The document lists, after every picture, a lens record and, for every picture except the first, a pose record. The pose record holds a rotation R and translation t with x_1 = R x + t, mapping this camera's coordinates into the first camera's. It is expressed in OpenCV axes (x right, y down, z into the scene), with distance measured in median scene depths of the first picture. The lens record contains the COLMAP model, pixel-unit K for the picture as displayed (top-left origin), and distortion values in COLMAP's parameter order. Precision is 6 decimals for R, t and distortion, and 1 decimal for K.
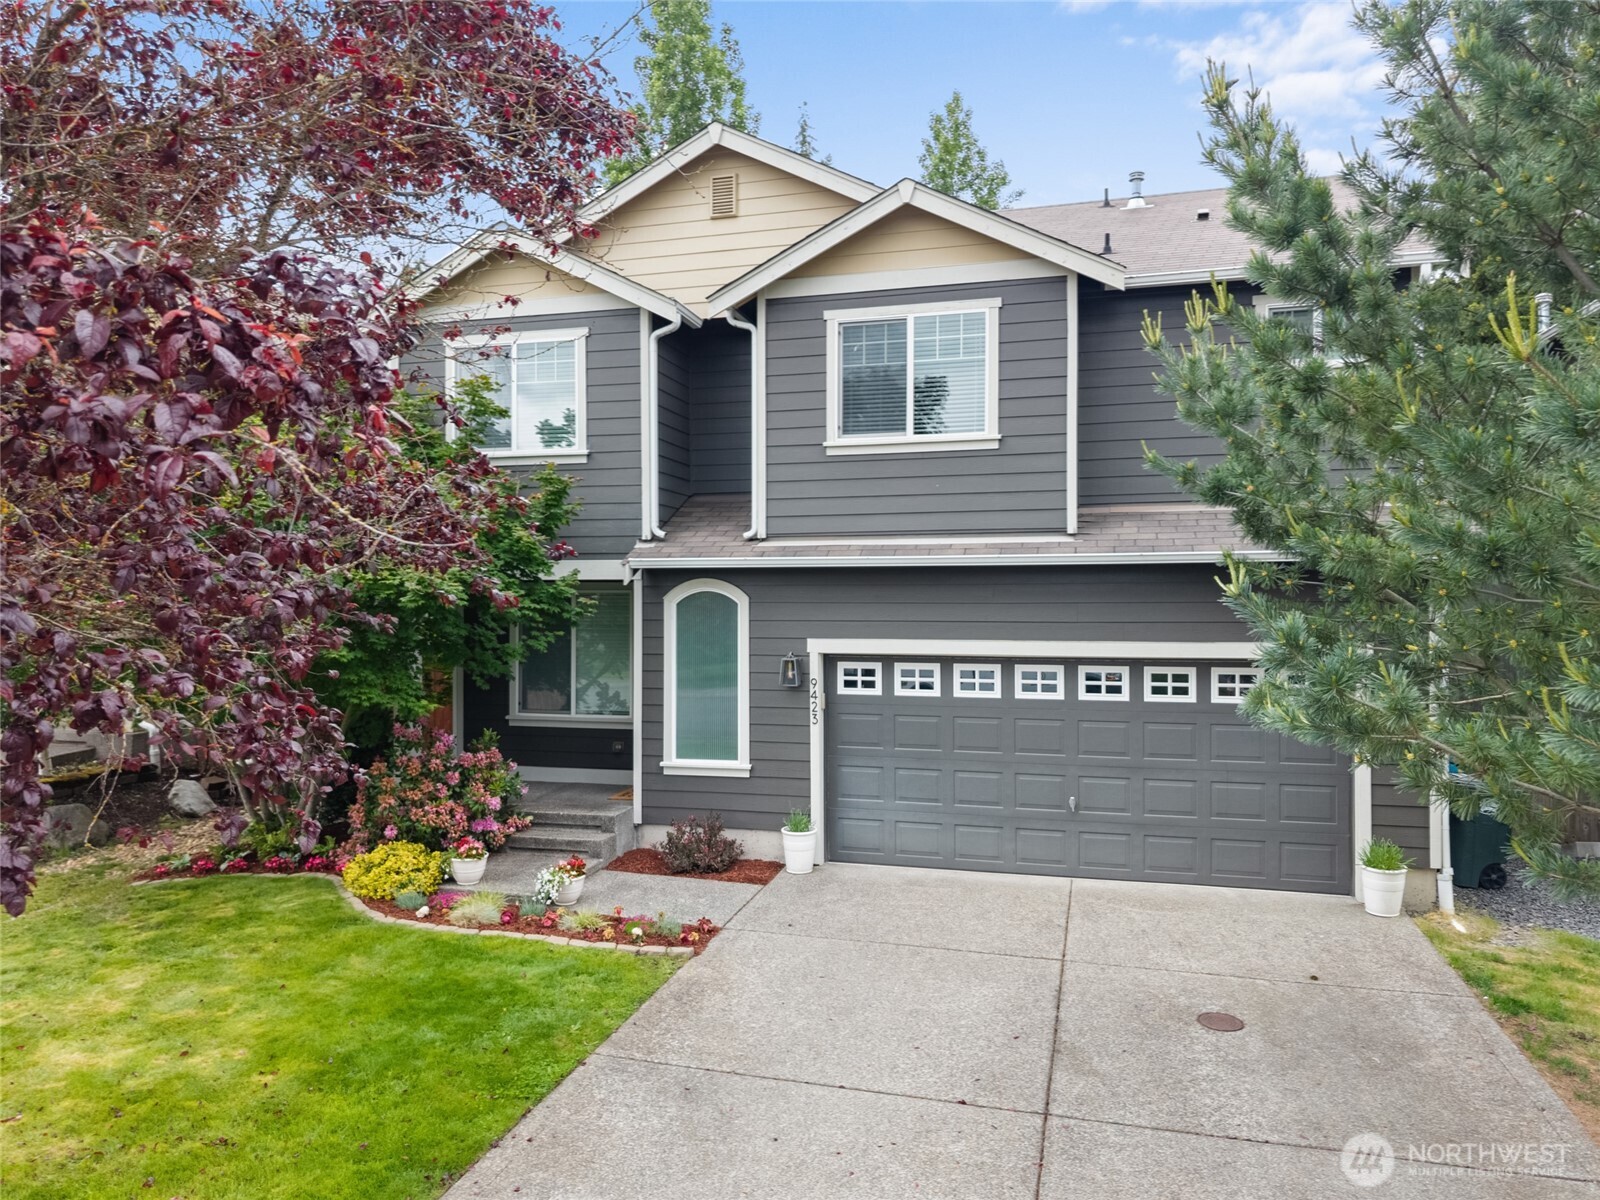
lens RADIAL K [[1114.0, 0, 800.1], [0, 1114.0, 632.4], [0, 0, 1]] dist [0.006141, 0.003294]
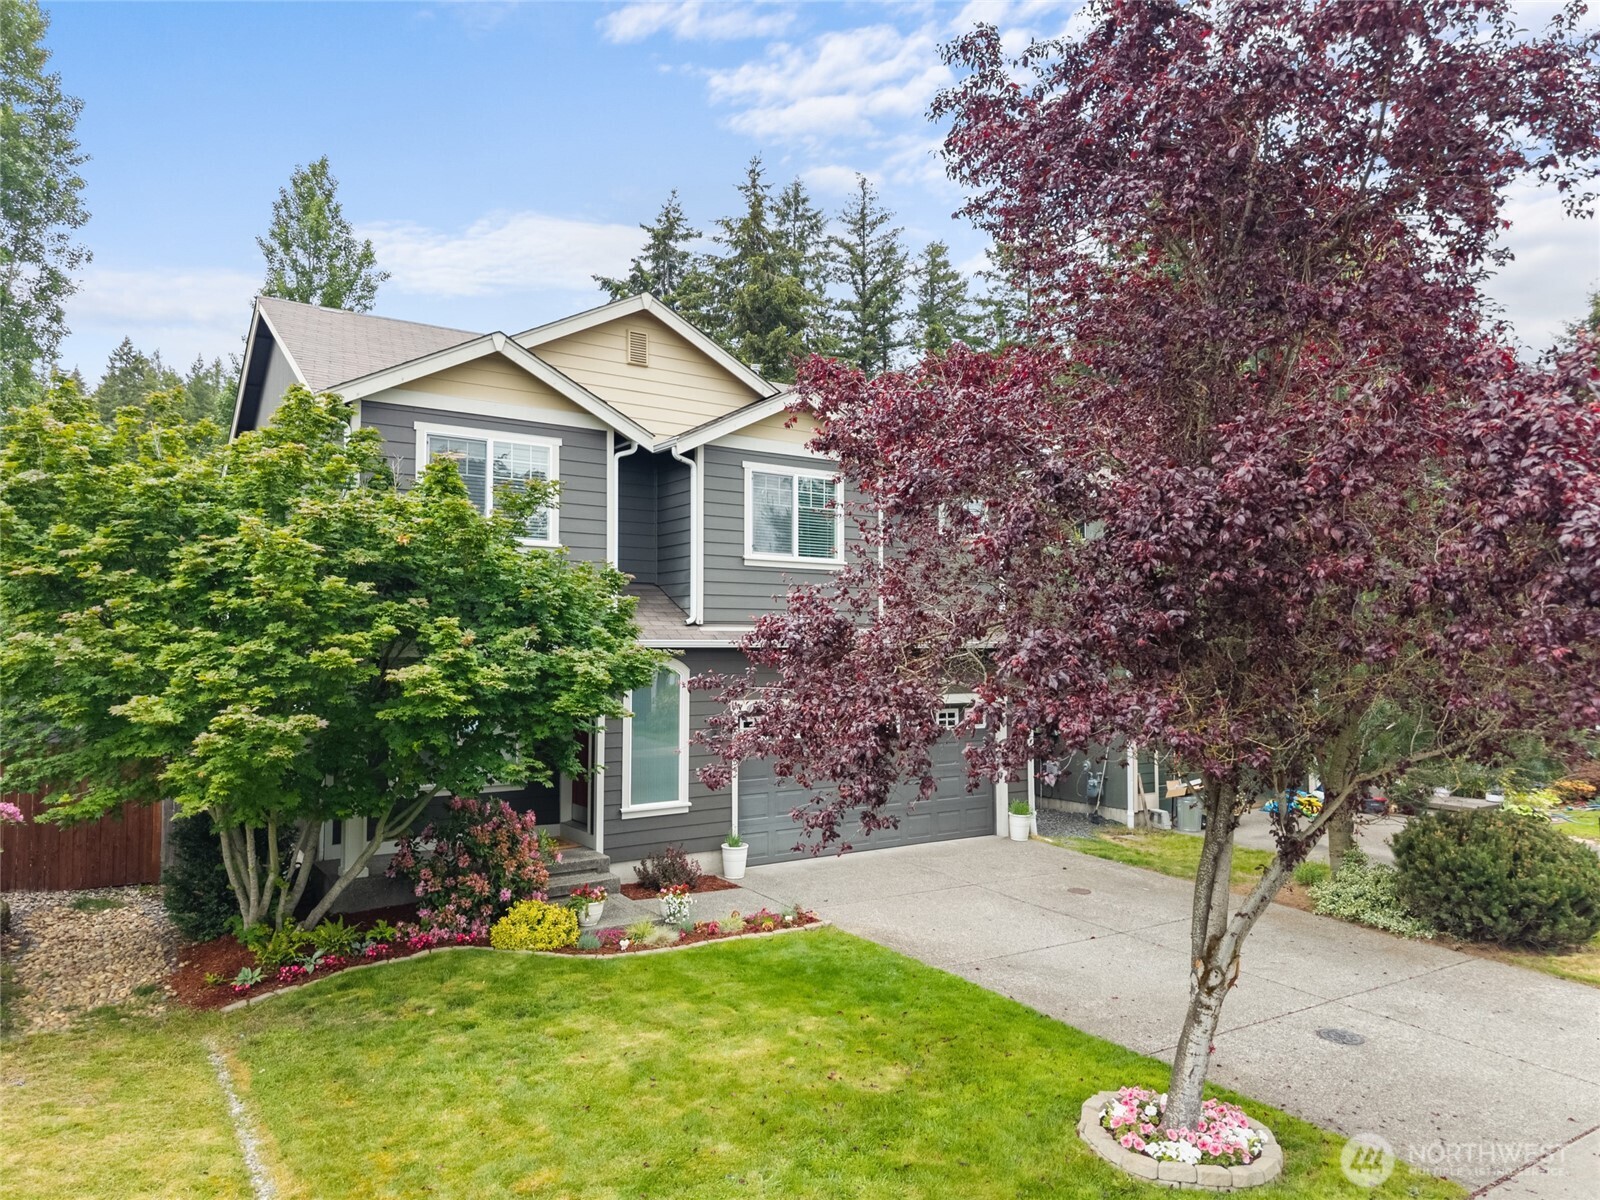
lens RADIAL K [[1113.7, 0, 793.7], [0, 1113.7, 593.5], [0, 0, 1]] dist [0.000078, -0.007086]
pose [[0.626389, 0.046137, 0.778144, -0.983069], [0.027502, 0.996317, -0.081211, -0.011450], [-0.779025, 0.072270, 0.622813, 0.103220]]
